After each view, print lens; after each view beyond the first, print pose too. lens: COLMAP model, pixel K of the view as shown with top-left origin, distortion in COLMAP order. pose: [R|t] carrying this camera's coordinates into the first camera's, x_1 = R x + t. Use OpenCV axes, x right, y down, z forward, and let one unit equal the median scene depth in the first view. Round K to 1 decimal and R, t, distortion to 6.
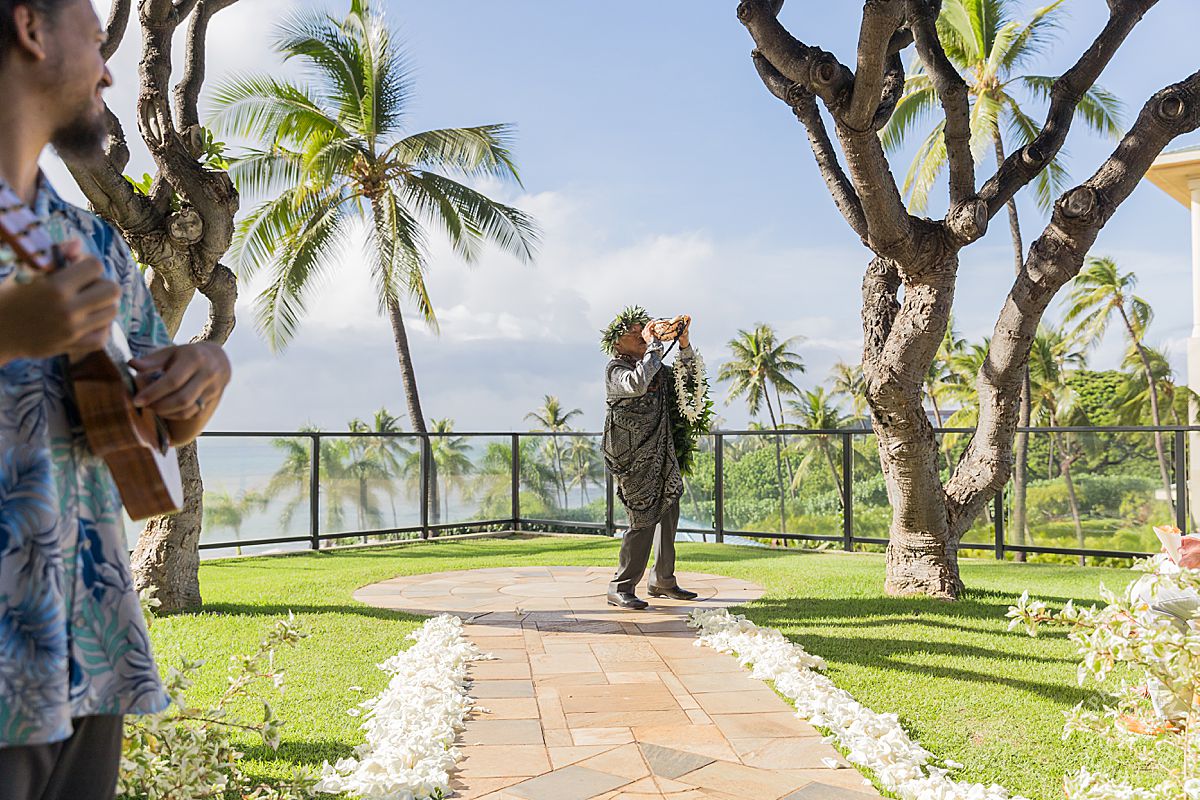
lens RADIAL K [[1170.2, 0, 600.0], [0, 1170.2, 400.0], [0, 0, 1]] dist [-0.057546, 0.171300]
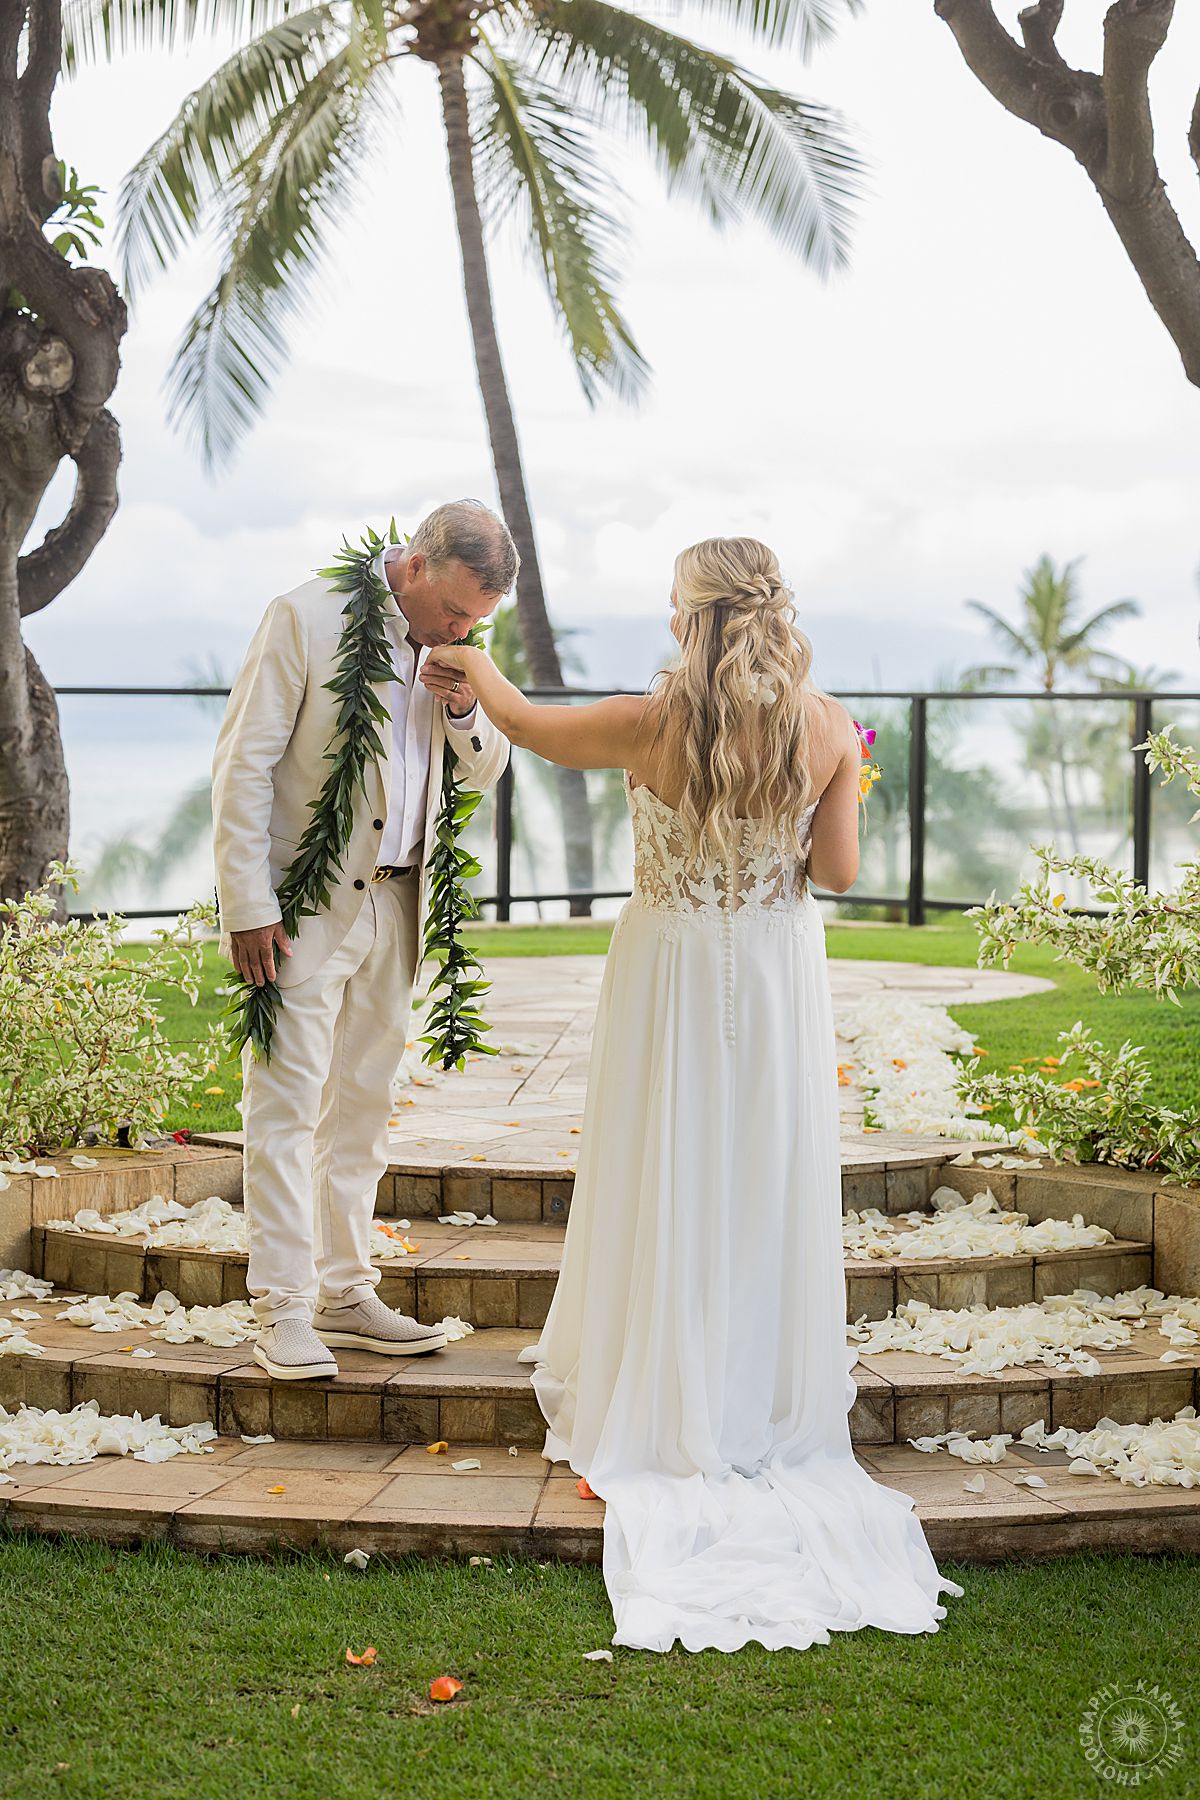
lens RADIAL K [[3714.5, 0, 603.6], [0, 3714.5, 992.4], [0, 0, 1]] dist [0.025944, -0.362111]
pose [[0.987228, 0.020863, -0.157940, 0.242152], [-0.002833, 0.993531, 0.113530, -0.039276], [0.159287, -0.111633, 0.980901, -0.877997]]
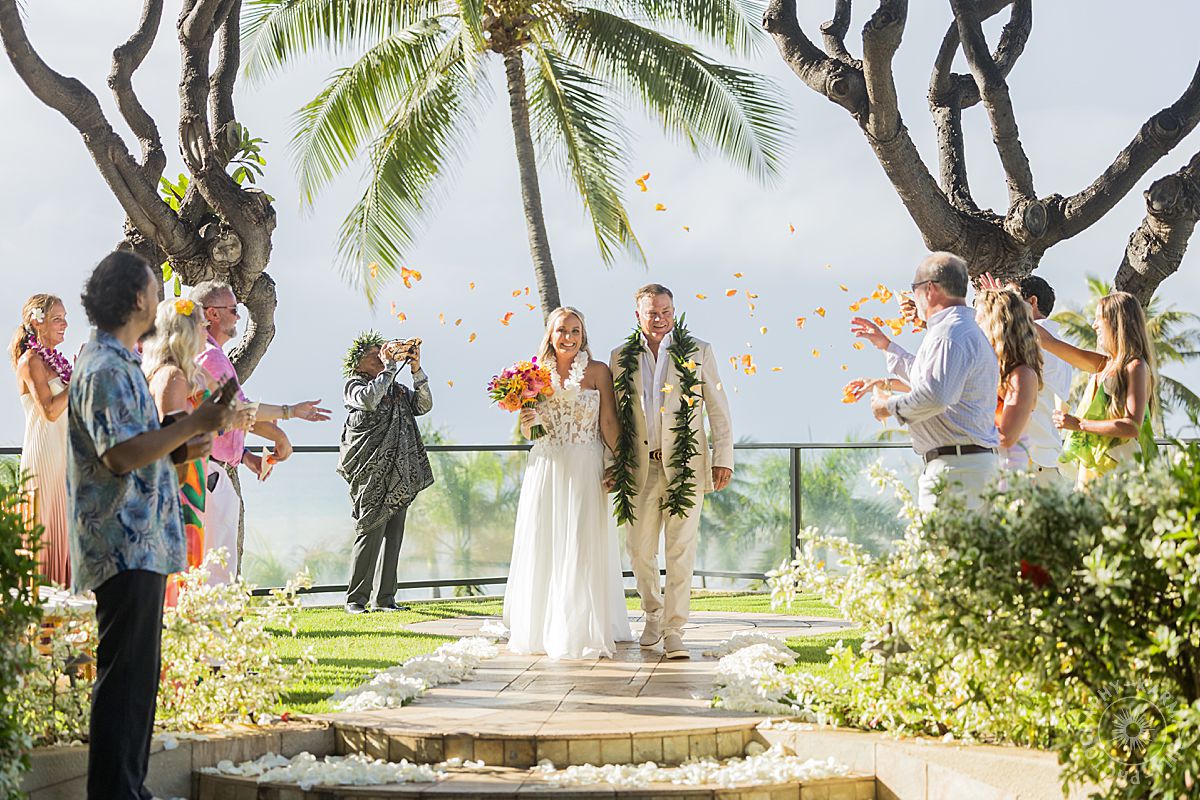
lens RADIAL K [[2439.7, 0, 602.1], [0, 2439.7, 429.4], [0, 0, 1]] dist [-0.050913, 0.128032]
pose [[0.984707, -0.005888, -0.174118, 0.313017], [0.010298, 0.999648, 0.024434, -0.037147], [0.173913, -0.025853, 0.984422, -0.966501]]
